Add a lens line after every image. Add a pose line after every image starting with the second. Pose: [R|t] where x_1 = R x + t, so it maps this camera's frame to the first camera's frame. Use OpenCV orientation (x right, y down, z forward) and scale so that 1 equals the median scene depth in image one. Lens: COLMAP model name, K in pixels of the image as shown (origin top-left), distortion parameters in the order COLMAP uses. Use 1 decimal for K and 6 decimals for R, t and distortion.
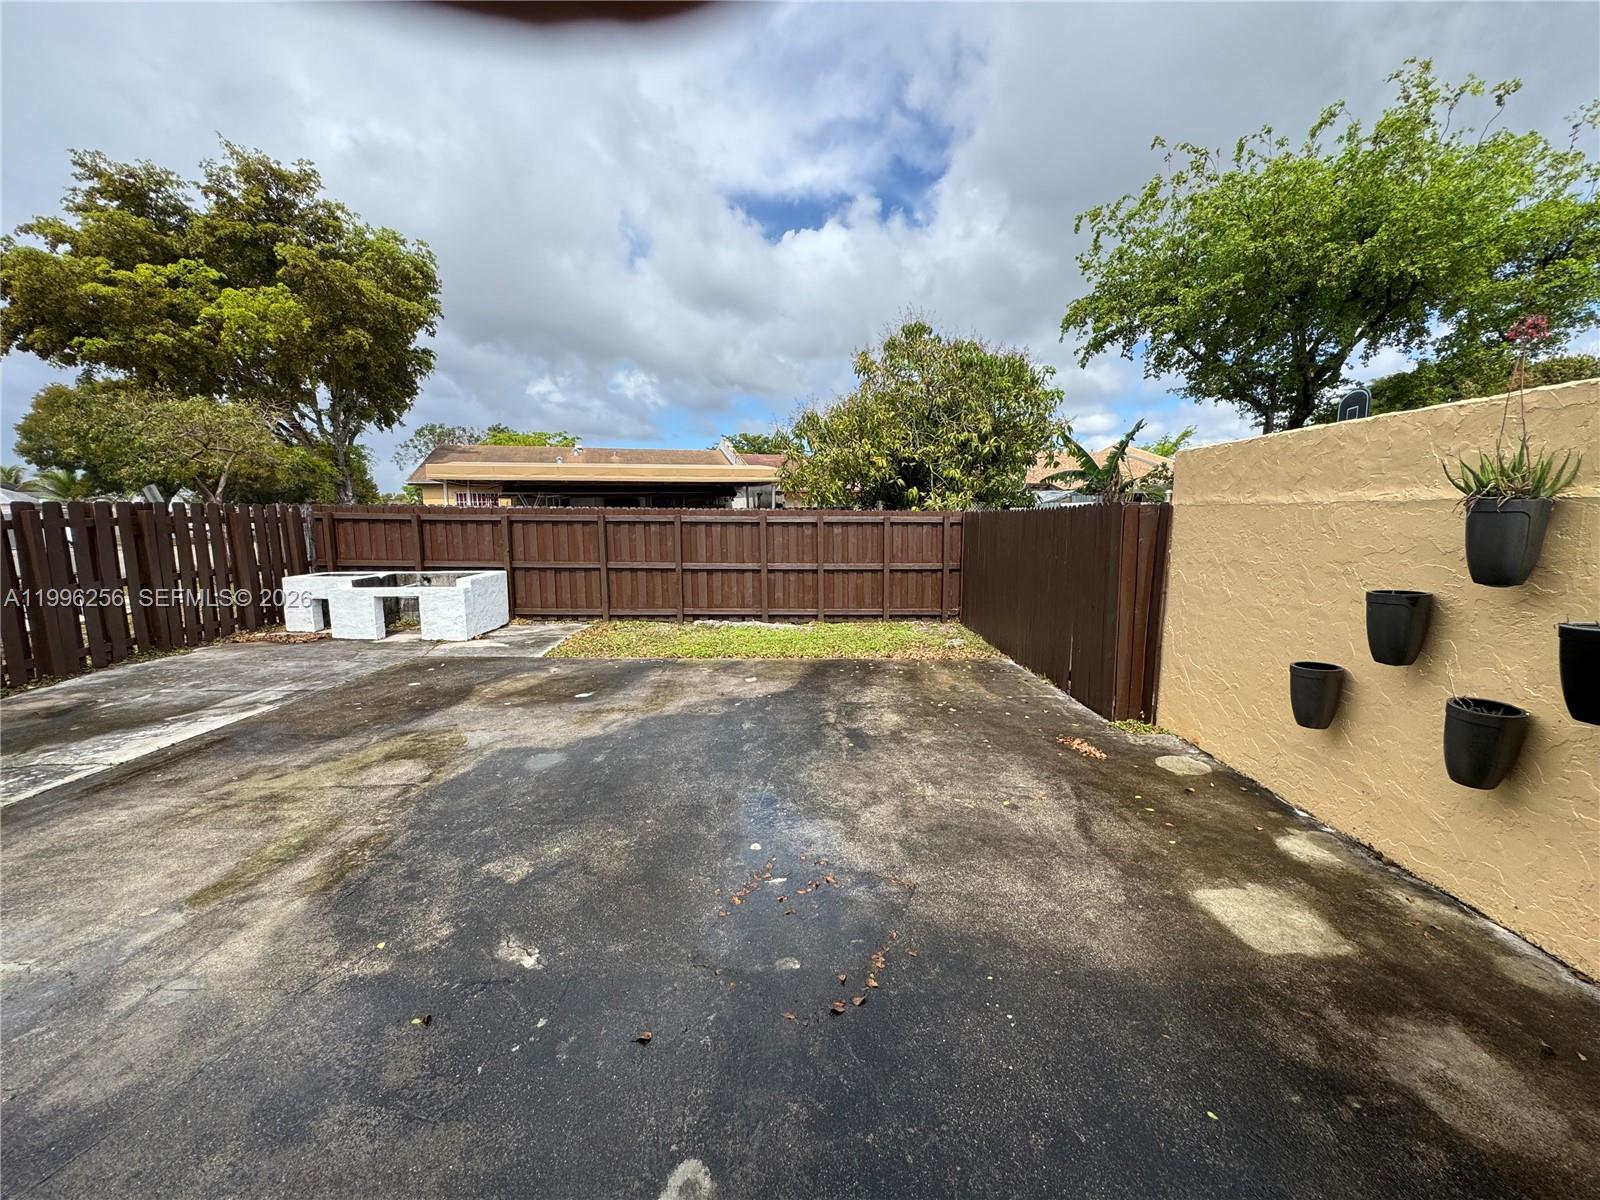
lens RADIAL K [[638.9, 0, 800.0], [0, 638.9, 600.0], [0, 0, 1]] dist [-0.002905, 0.000287]
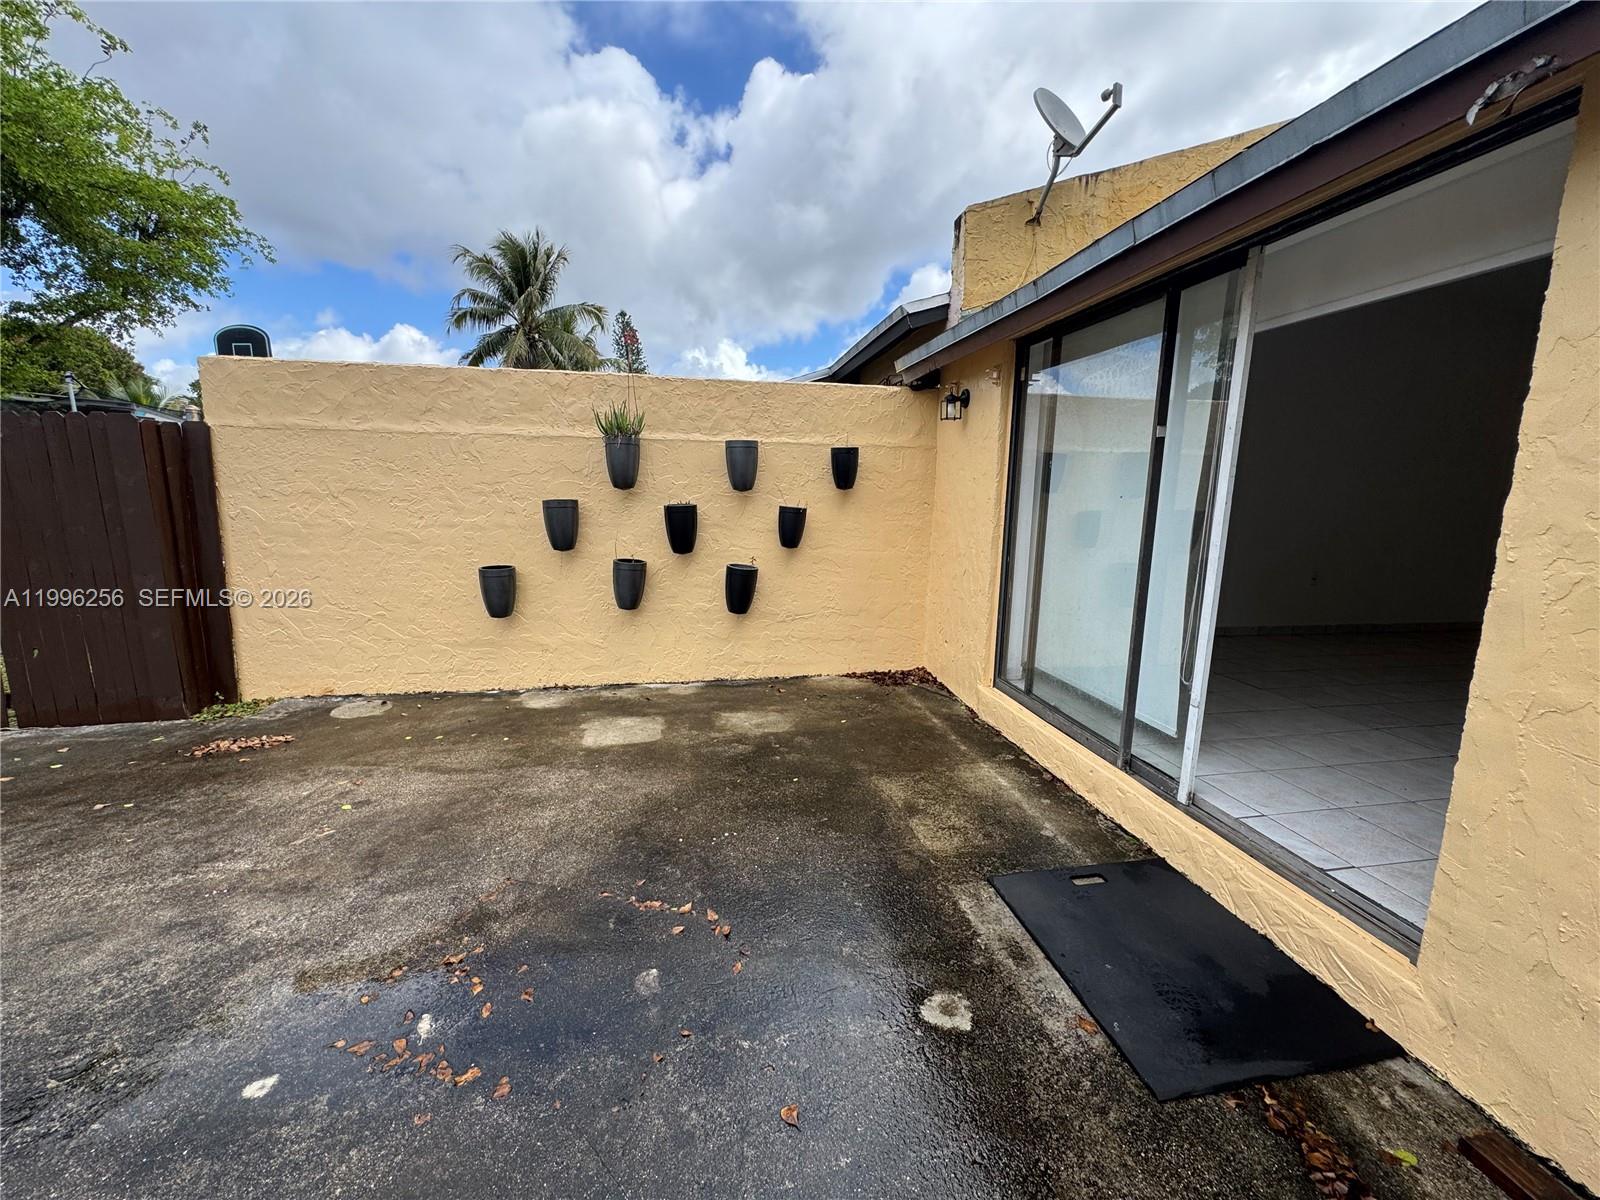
lens RADIAL K [[638.9, 0, 800.0], [0, 638.9, 600.0], [0, 0, 1]] dist [-0.002905, 0.000287]
pose [[-0.174396, -0.162054, 0.971249, -0.193785], [0.117674, 0.975866, 0.183954, 0.002446], [-0.977619, 0.146371, -0.151117, 0.236380]]
